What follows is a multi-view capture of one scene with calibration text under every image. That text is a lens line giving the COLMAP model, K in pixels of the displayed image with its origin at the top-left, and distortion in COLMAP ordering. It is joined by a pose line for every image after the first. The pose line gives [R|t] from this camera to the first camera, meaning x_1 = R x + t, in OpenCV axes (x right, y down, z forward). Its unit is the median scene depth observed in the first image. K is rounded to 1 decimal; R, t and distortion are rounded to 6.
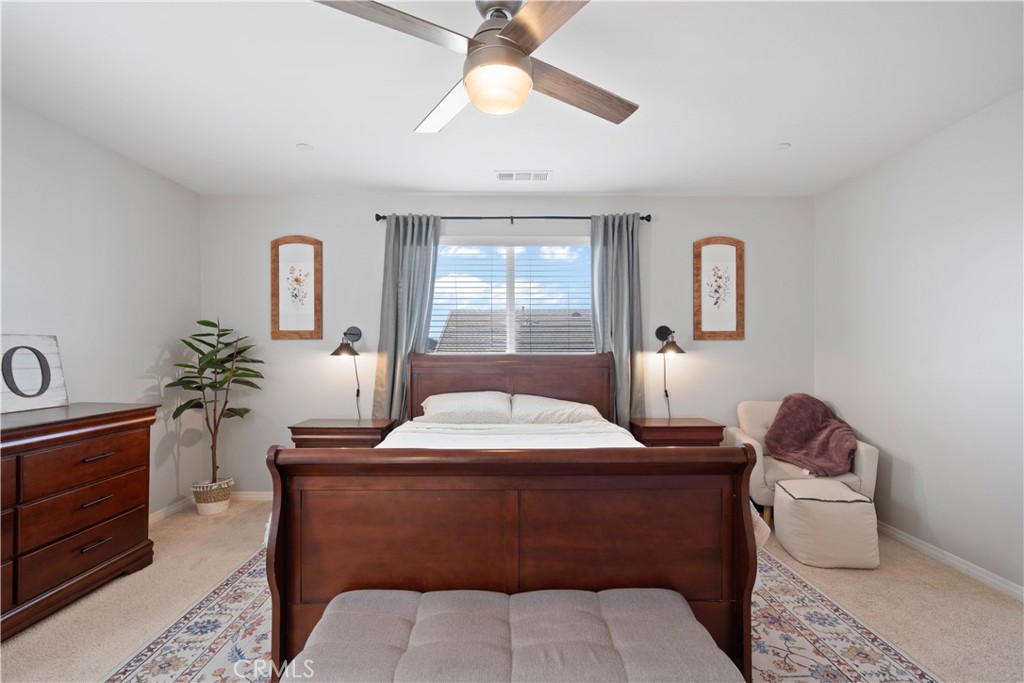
lens RADIAL K [[478.4, 0, 511.3], [0, 478.4, 350.1], [0, 0, 1]] dist [-0.002428, 0.000312]
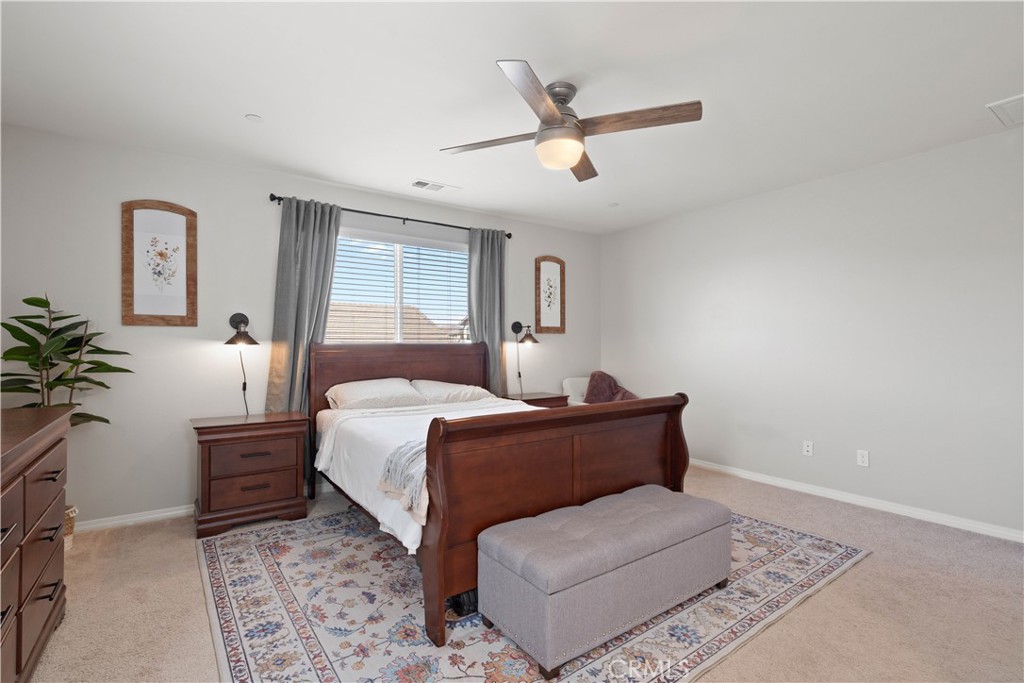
lens RADIAL K [[478.7, 0, 506.9], [0, 478.7, 340.9], [0, 0, 1]] dist [-0.002335, -0.000079]
pose [[0.819248, 0.004227, 0.573423, -0.440680], [-0.002291, 0.999989, -0.004099, 0.006201], [-0.573434, 0.002044, 0.819249, -0.028421]]
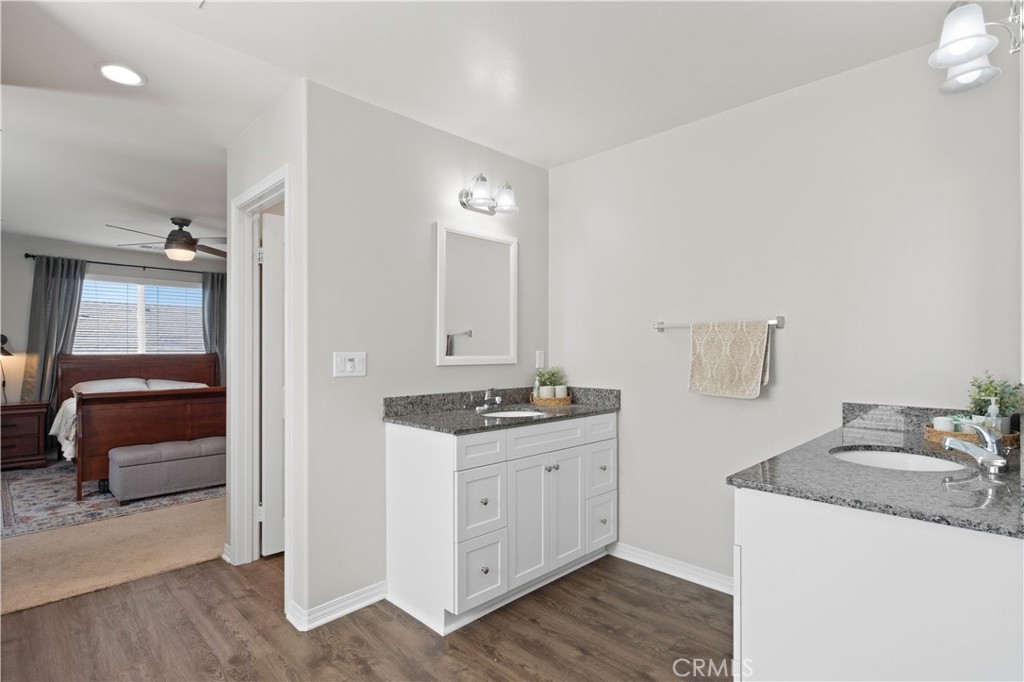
lens RADIAL K [[511.2, 0, 513.3], [0, 511.2, 347.7], [0, 0, 1]] dist [0.001025, -0.000457]
pose [[0.708172, 0.003880, 0.706030, -0.327675], [-0.003801, 0.999991, -0.001683, -0.014344], [-0.706030, -0.001492, 0.708180, -1.036837]]
